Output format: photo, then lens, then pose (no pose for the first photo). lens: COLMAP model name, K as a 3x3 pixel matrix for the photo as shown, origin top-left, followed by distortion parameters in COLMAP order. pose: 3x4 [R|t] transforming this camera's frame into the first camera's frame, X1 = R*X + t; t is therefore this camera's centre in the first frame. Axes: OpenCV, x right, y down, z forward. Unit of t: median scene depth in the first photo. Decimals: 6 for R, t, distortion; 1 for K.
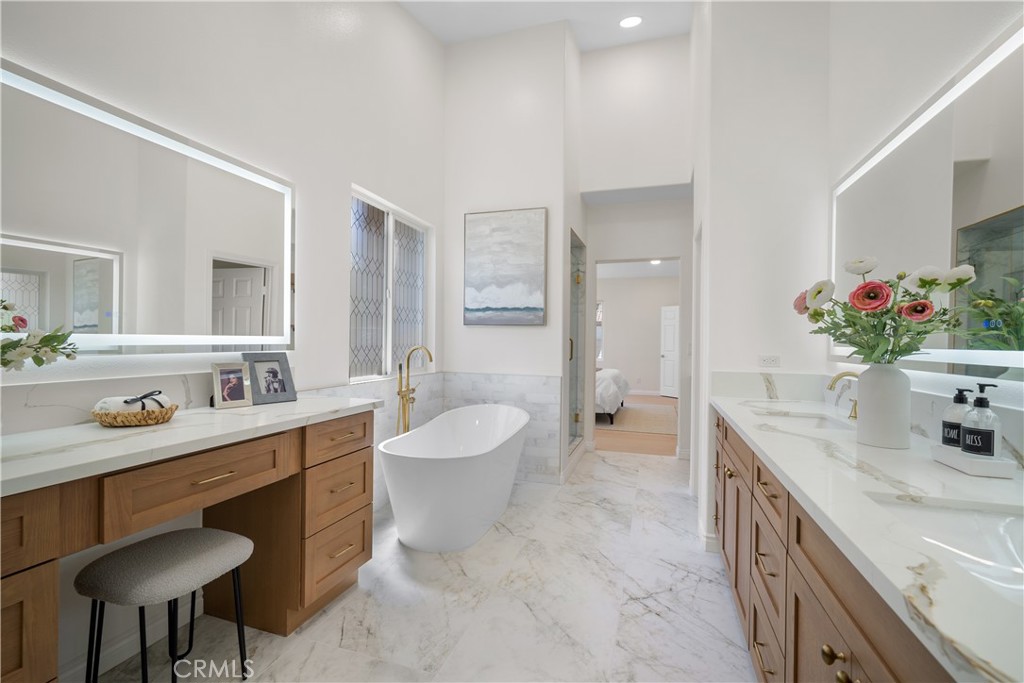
lens RADIAL K [[447.4, 0, 512.2], [0, 447.4, 343.1], [0, 0, 1]] dist [-0.011527, 0.002047]
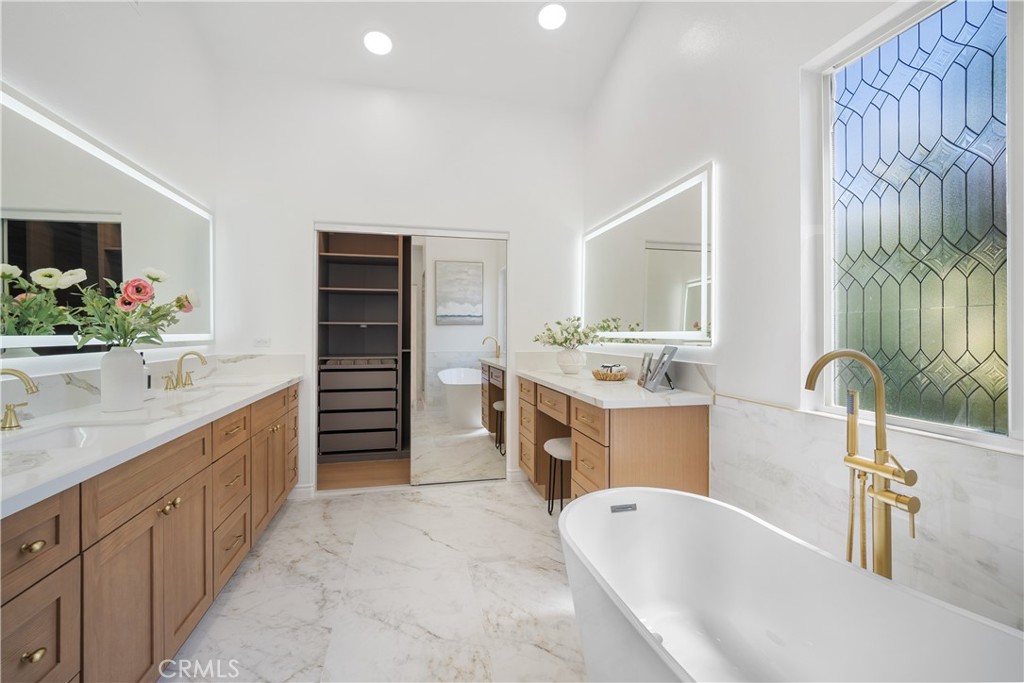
lens RADIAL K [[447.4, 0, 512.2], [0, 447.4, 332.2], [0, 0, 1]] dist [-0.011527, 0.002047]
pose [[-0.852723, -0.013261, -0.522195, 0.396897], [-0.013532, 0.999903, -0.003295, -0.004679], [0.522188, 0.004257, -0.852820, 1.956594]]
